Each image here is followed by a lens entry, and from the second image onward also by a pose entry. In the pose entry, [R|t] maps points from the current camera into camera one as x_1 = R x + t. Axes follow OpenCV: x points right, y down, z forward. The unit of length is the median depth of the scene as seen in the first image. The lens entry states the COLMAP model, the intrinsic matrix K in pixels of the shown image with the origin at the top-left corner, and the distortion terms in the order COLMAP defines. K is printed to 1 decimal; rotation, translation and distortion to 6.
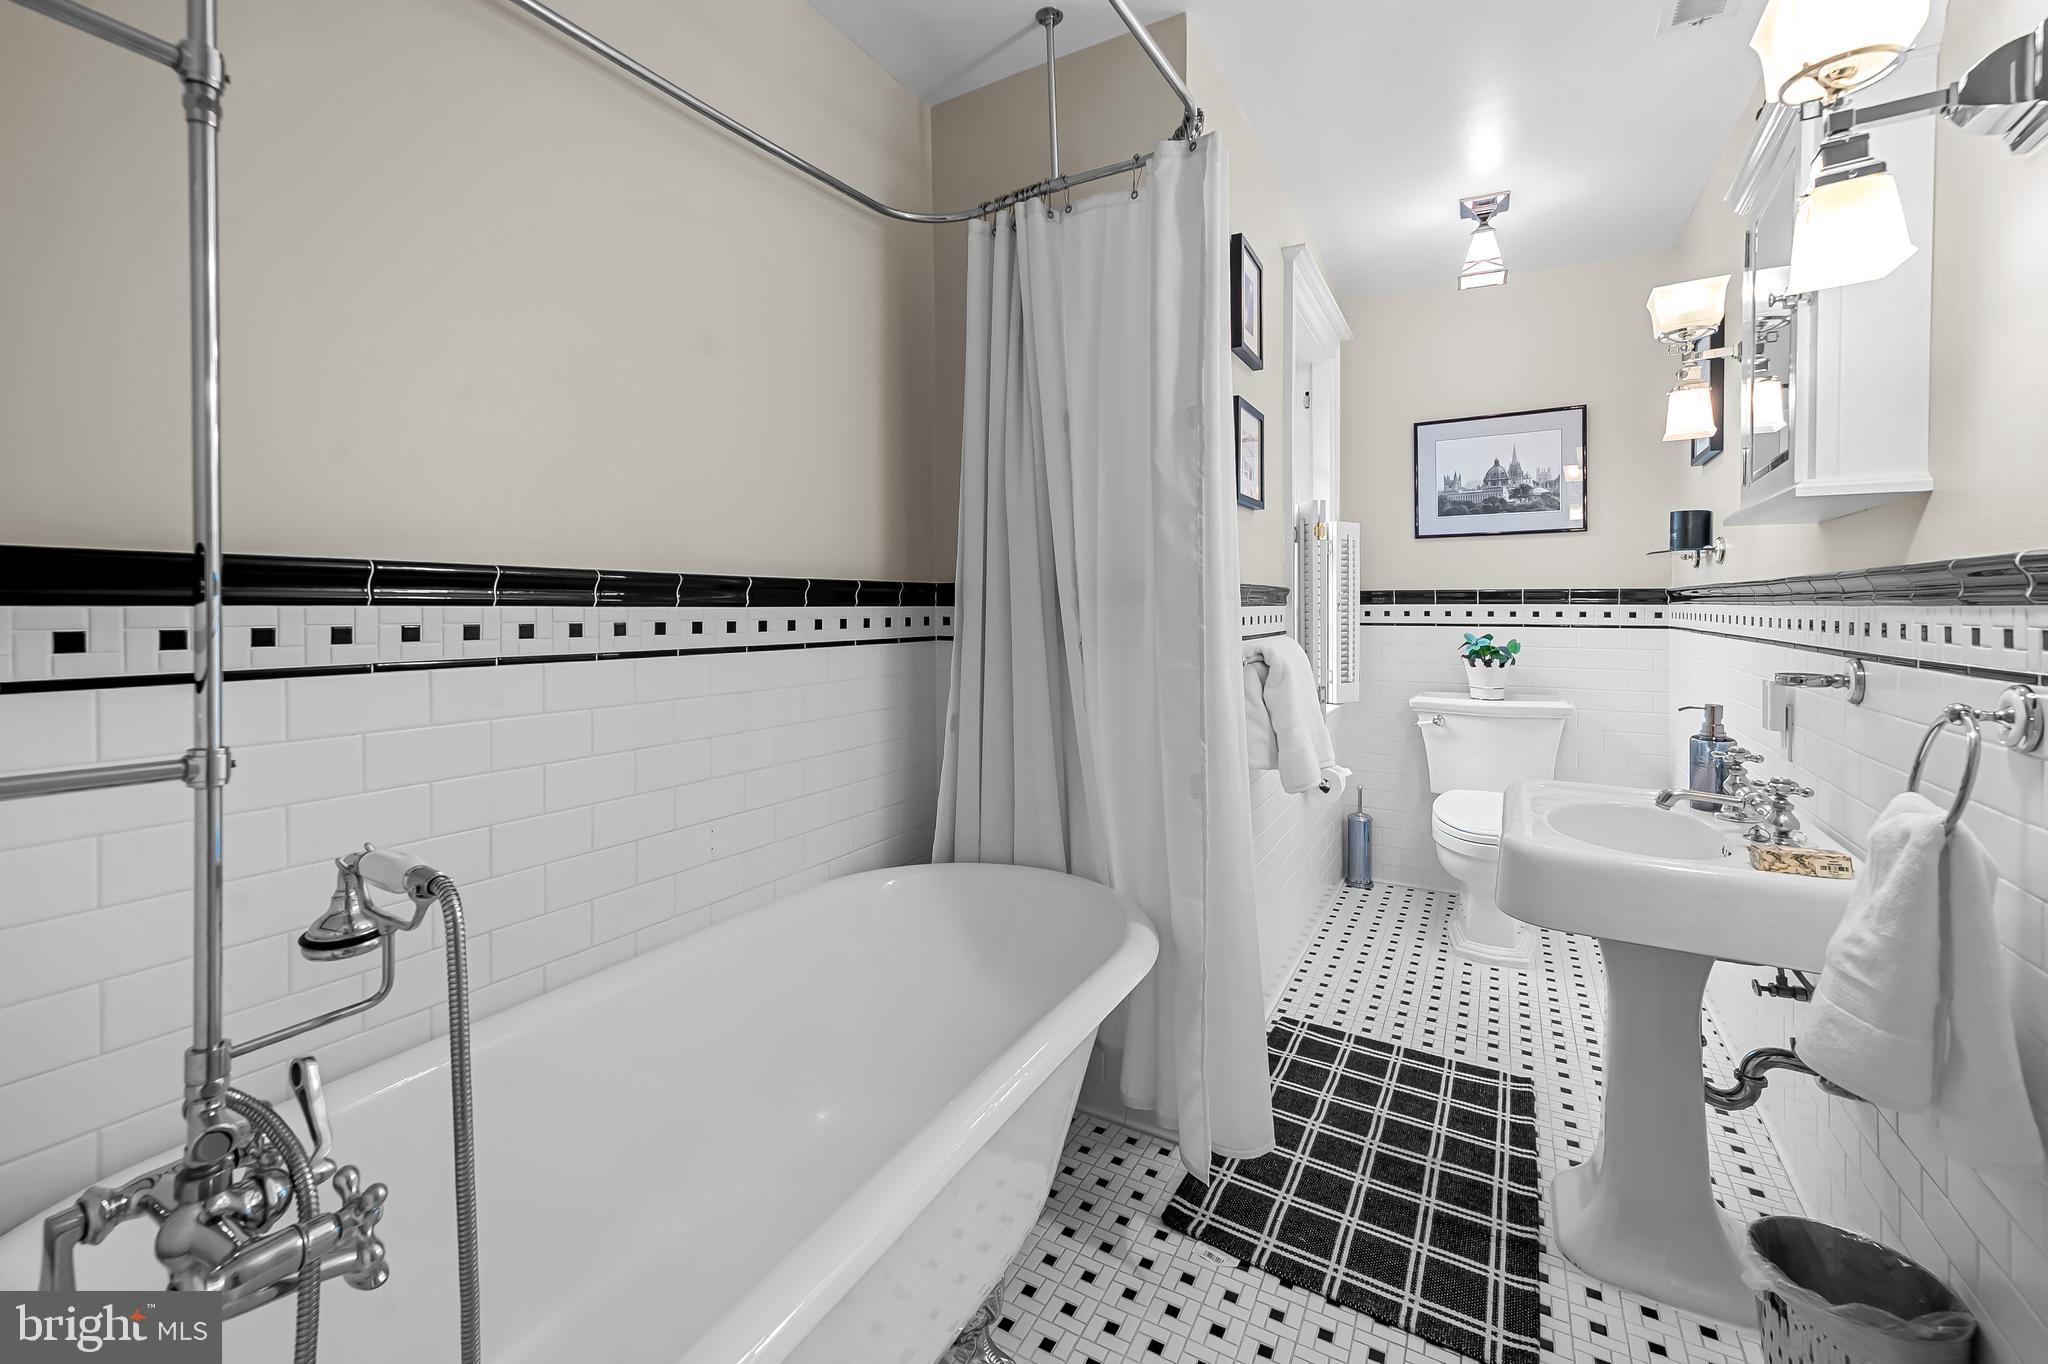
lens RADIAL K [[844.7, 0, 1032.4], [0, 844.7, 611.6], [0, 0, 1]] dist [0.004252, 0.000373]
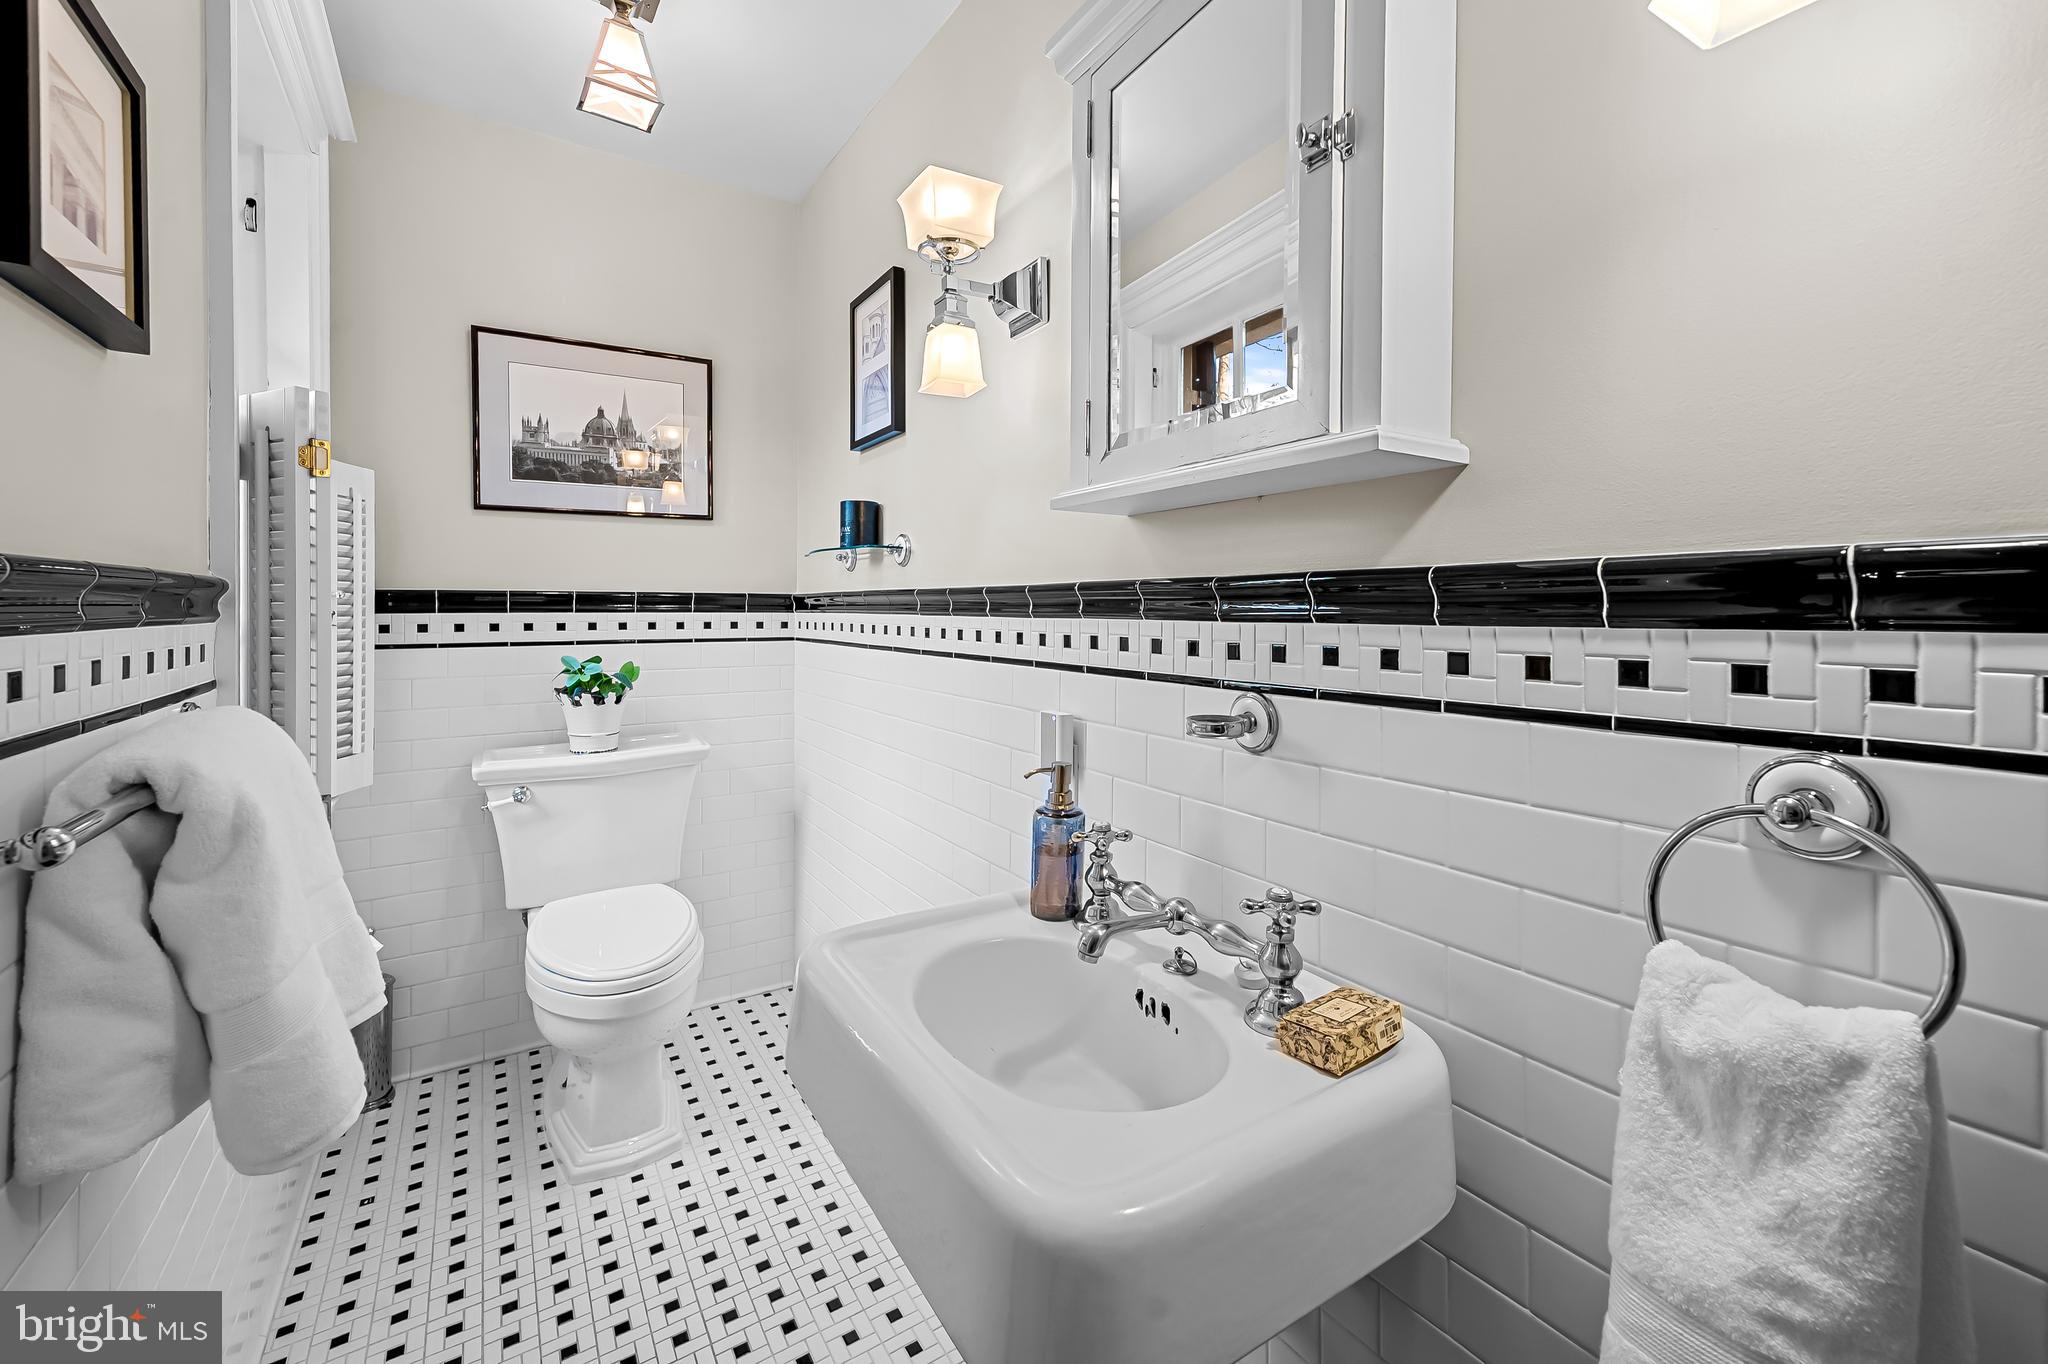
lens RADIAL K [[844.7, 0, 1032.4], [0, 844.7, 611.6], [0, 0, 1]] dist [0.004252, 0.000373]
pose [[0.467539, -0.003884, 0.883964, 0.093867], [0.006937, 0.999976, 0.000725, -0.007737], [-0.883945, 0.005793, 0.467554, 0.358507]]
